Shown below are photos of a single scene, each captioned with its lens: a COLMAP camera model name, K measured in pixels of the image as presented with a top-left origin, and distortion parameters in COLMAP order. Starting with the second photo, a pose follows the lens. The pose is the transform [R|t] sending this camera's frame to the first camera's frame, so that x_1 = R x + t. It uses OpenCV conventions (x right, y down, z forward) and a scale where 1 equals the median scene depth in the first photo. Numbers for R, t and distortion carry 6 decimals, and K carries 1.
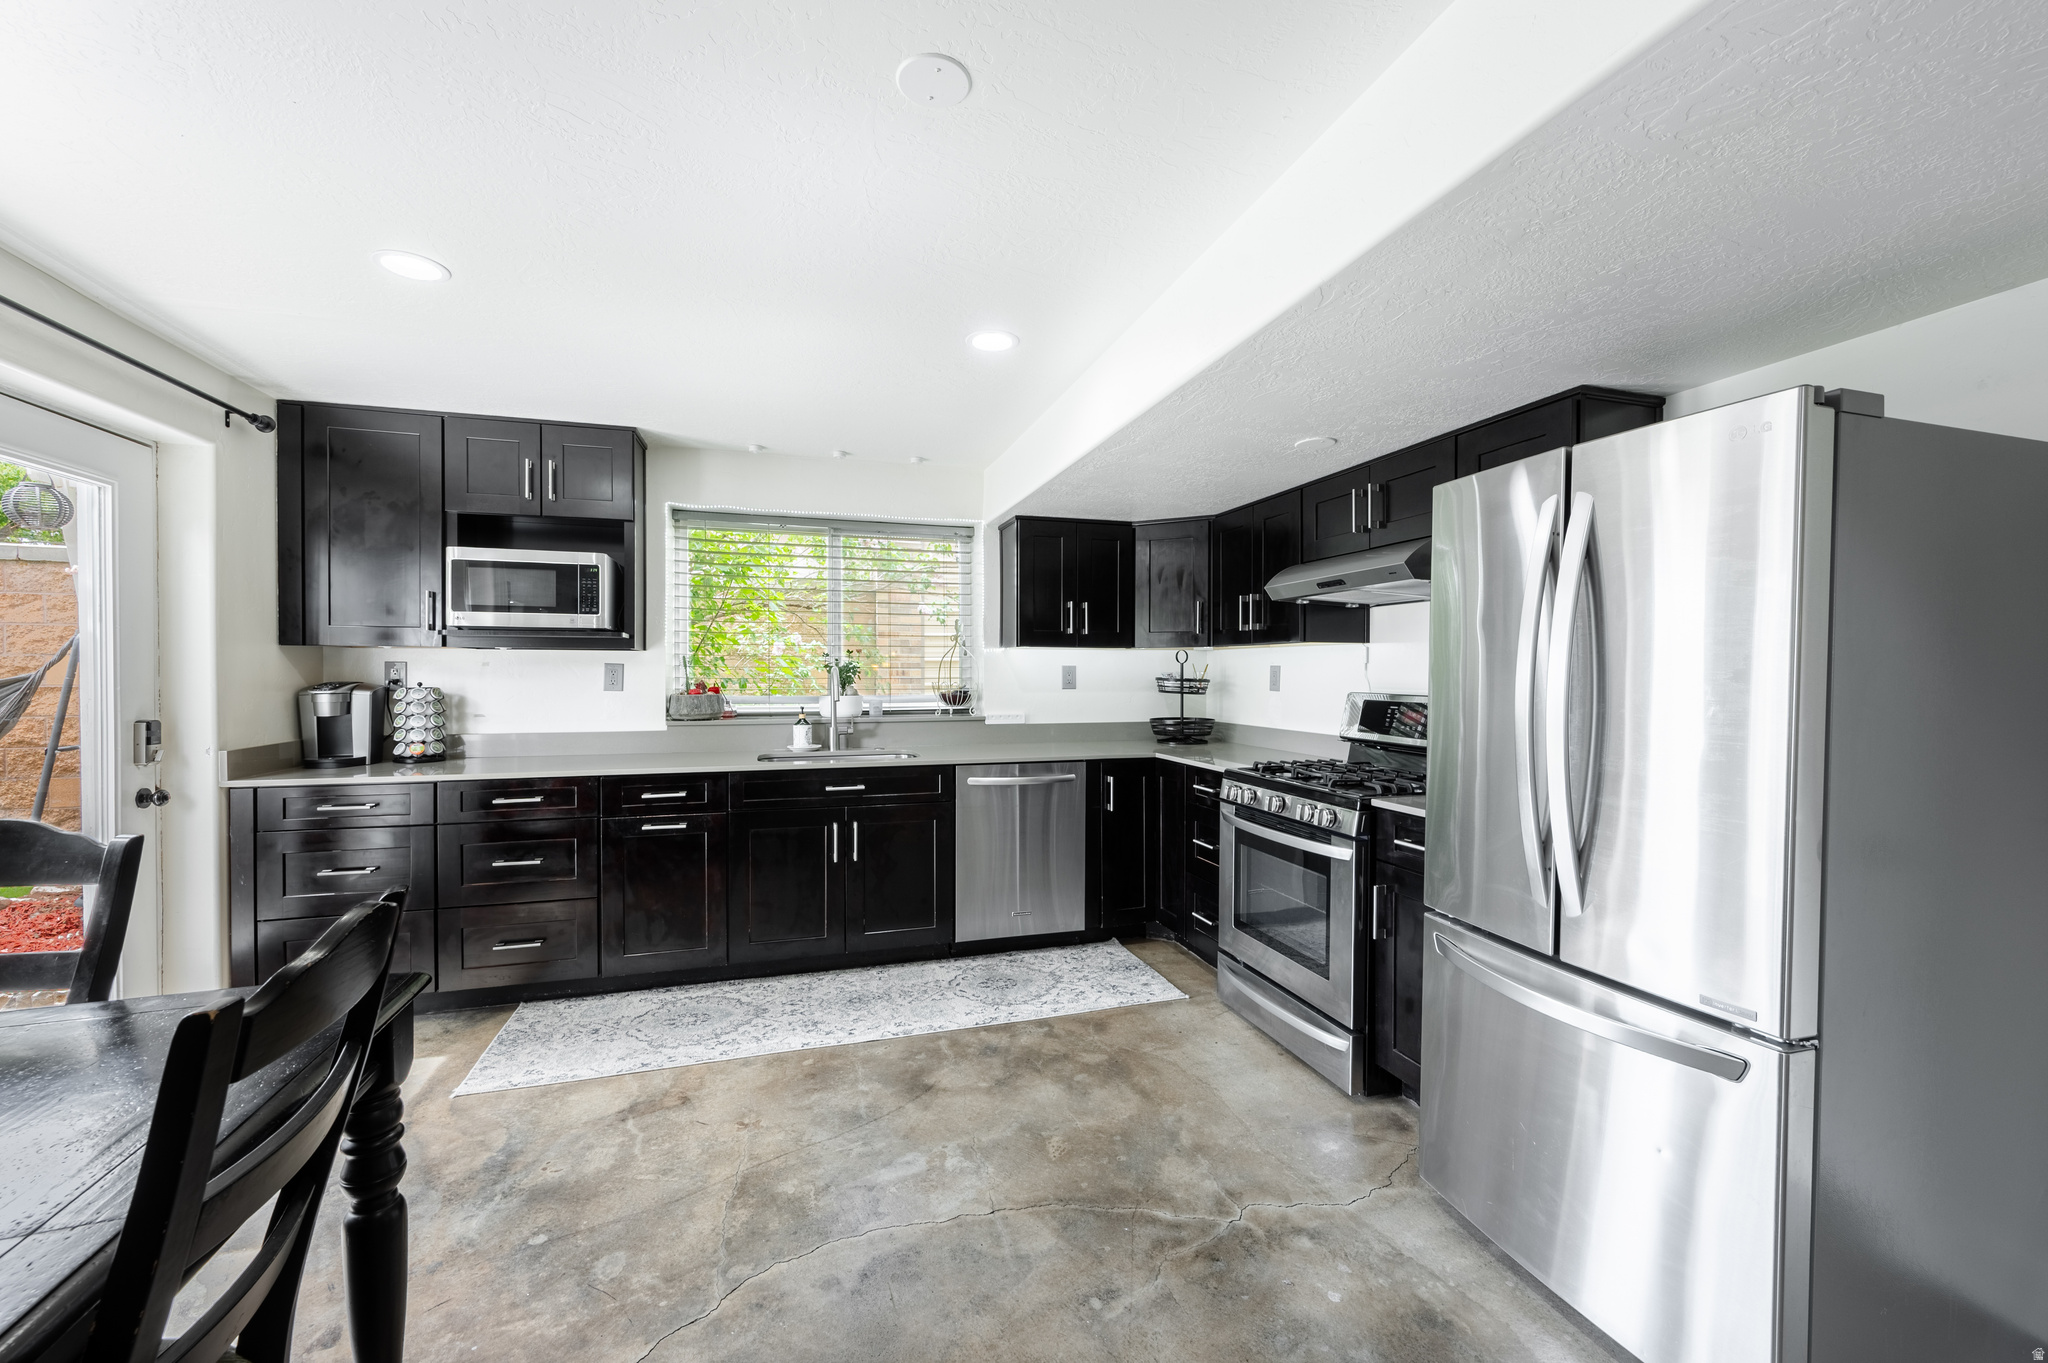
lens RADIAL K [[804.6, 0, 1025.2], [0, 804.6, 683.1], [0, 0, 1]] dist [-0.003669, 0.000742]
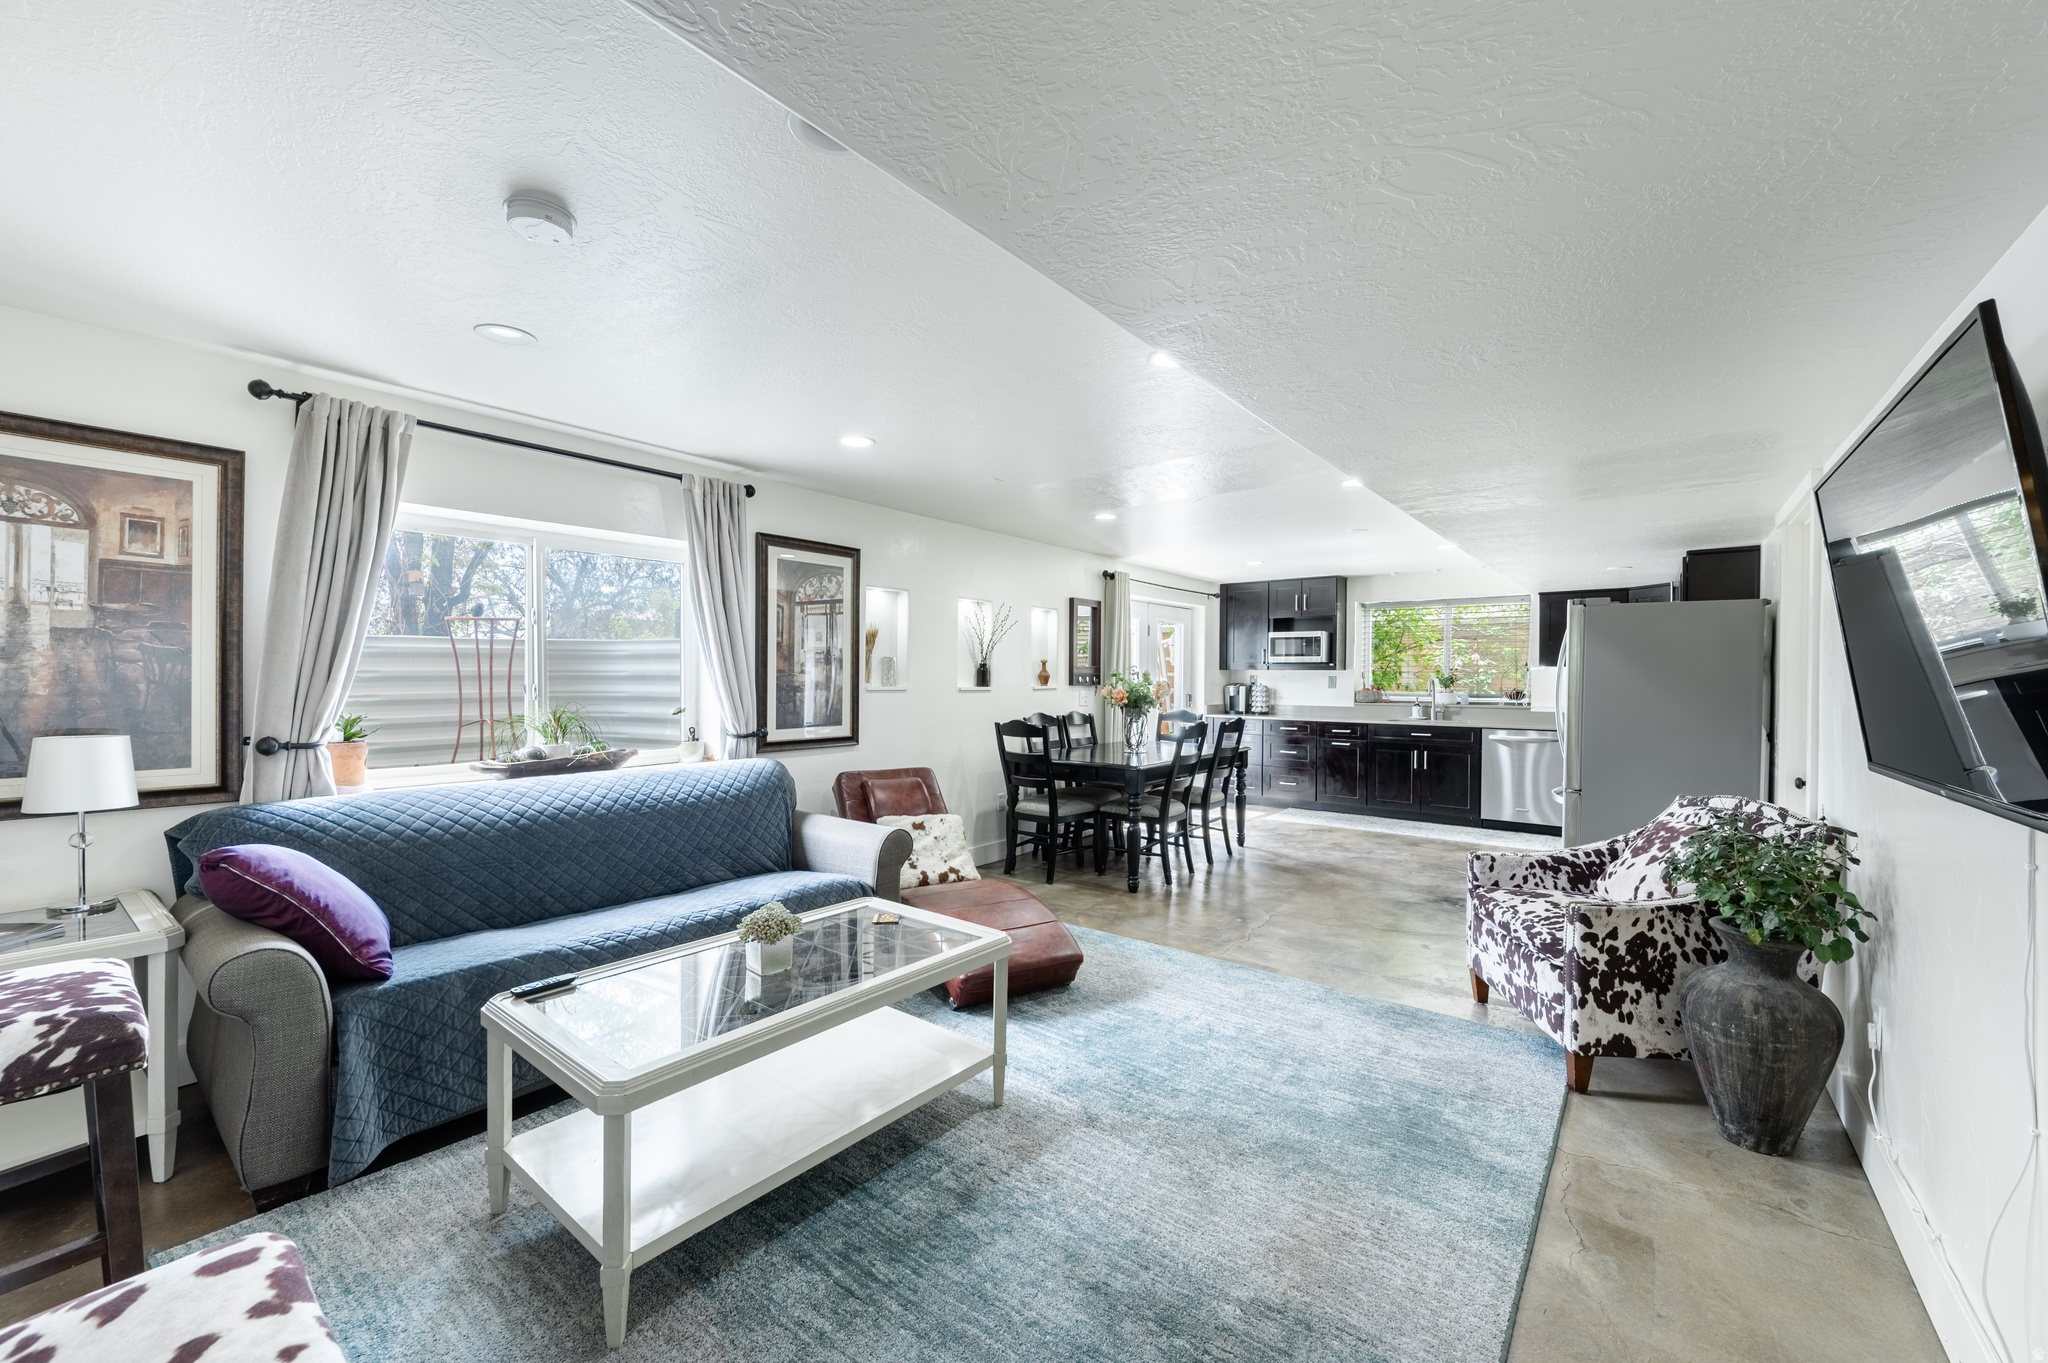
lens RADIAL K [[804.6, 0, 1027.1], [0, 804.6, 684.7], [0, 0, 1]] dist [-0.003669, 0.000742]
pose [[0.576309, 0.009444, -0.817177, 0.936064], [-0.013968, 0.999901, 0.001705, 0.008721], [0.817113, 0.010432, 0.576384, -1.114896]]
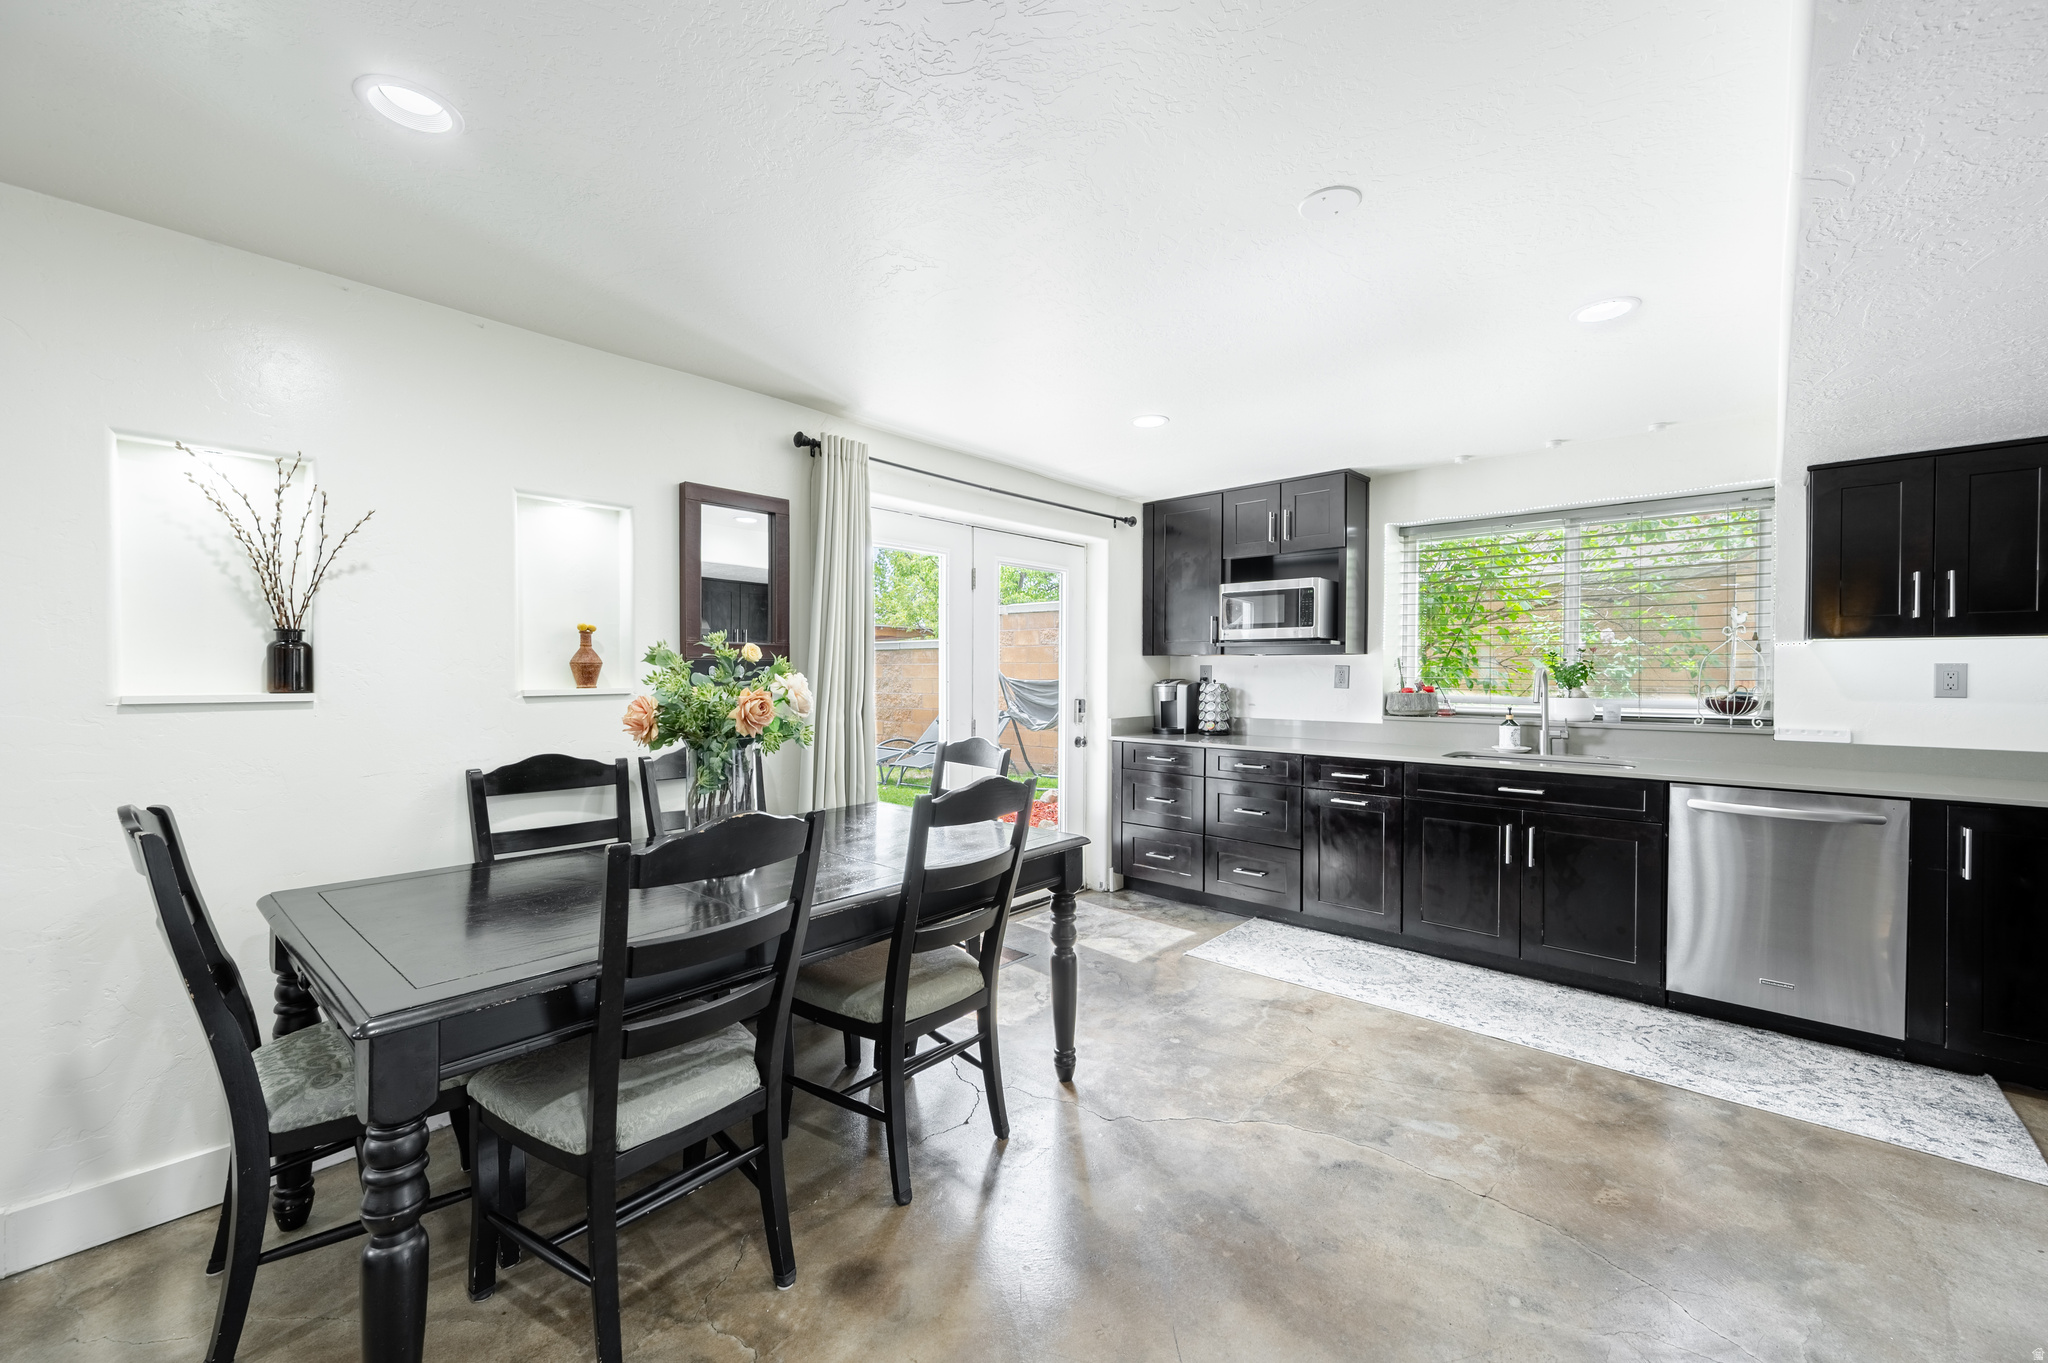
lens RADIAL K [[804.6, 0, 1029.8], [0, 804.6, 683.2], [0, 0, 1]] dist [-0.003669, 0.000742]
pose [[0.512612, 0.012255, -0.858533, 0.315063], [-0.012065, 0.999902, 0.007069, -0.000690], [0.858536, 0.006735, 0.512709, -0.020398]]
